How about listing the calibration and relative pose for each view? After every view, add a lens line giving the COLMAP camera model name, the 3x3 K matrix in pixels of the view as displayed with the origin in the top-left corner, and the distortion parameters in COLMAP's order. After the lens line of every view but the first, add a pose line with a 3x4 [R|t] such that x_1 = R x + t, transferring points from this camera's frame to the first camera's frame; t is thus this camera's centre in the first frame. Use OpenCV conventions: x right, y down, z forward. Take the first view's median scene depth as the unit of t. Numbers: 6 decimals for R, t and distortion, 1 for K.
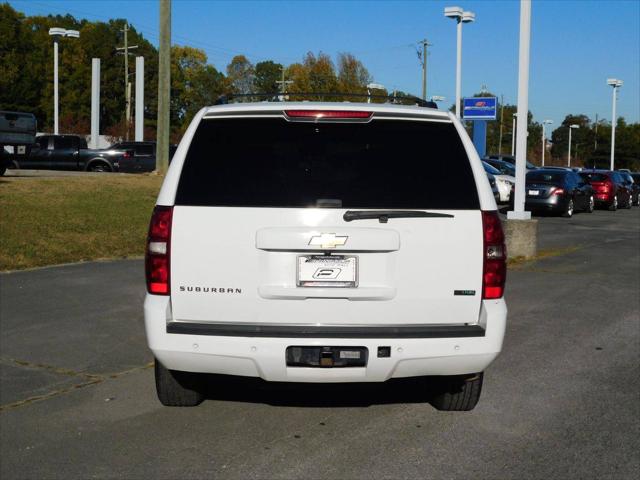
lens RADIAL K [[976.8, 0, 319.6], [0, 976.8, 239.8], [0, 0, 1]] dist [-0.021481, 0.000000]
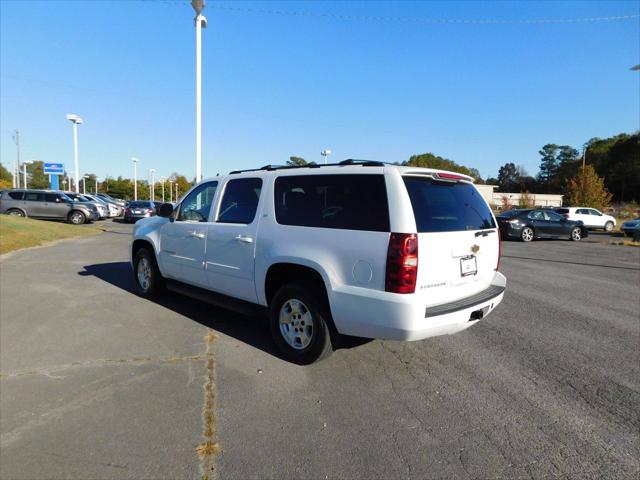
lens RADIAL K [[423.1, 0, 321.6], [0, 423.1, 246.9], [0, 0, 1]] dist [-0.052214, 0.031384]
pose [[0.722490, -0.070261, 0.687802, -0.513374], [0.043342, 0.997469, 0.056366, -0.041120], [-0.690021, -0.010913, 0.723707, 0.468120]]
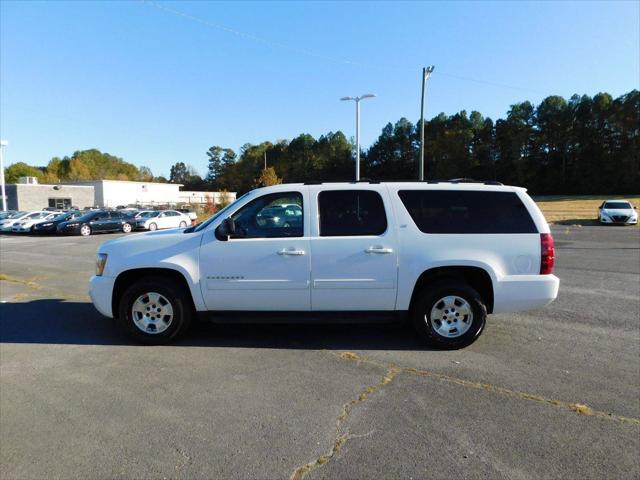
lens RADIAL K [[423.1, 0, 321.0], [0, 423.1, 246.8], [0, 0, 1]] dist [-0.052214, 0.031384]
pose [[0.054613, -0.114202, 0.991955, -1.179439], [0.082403, 0.990565, 0.109505, -0.186410], [-0.995102, 0.075759, 0.063509, 1.779758]]
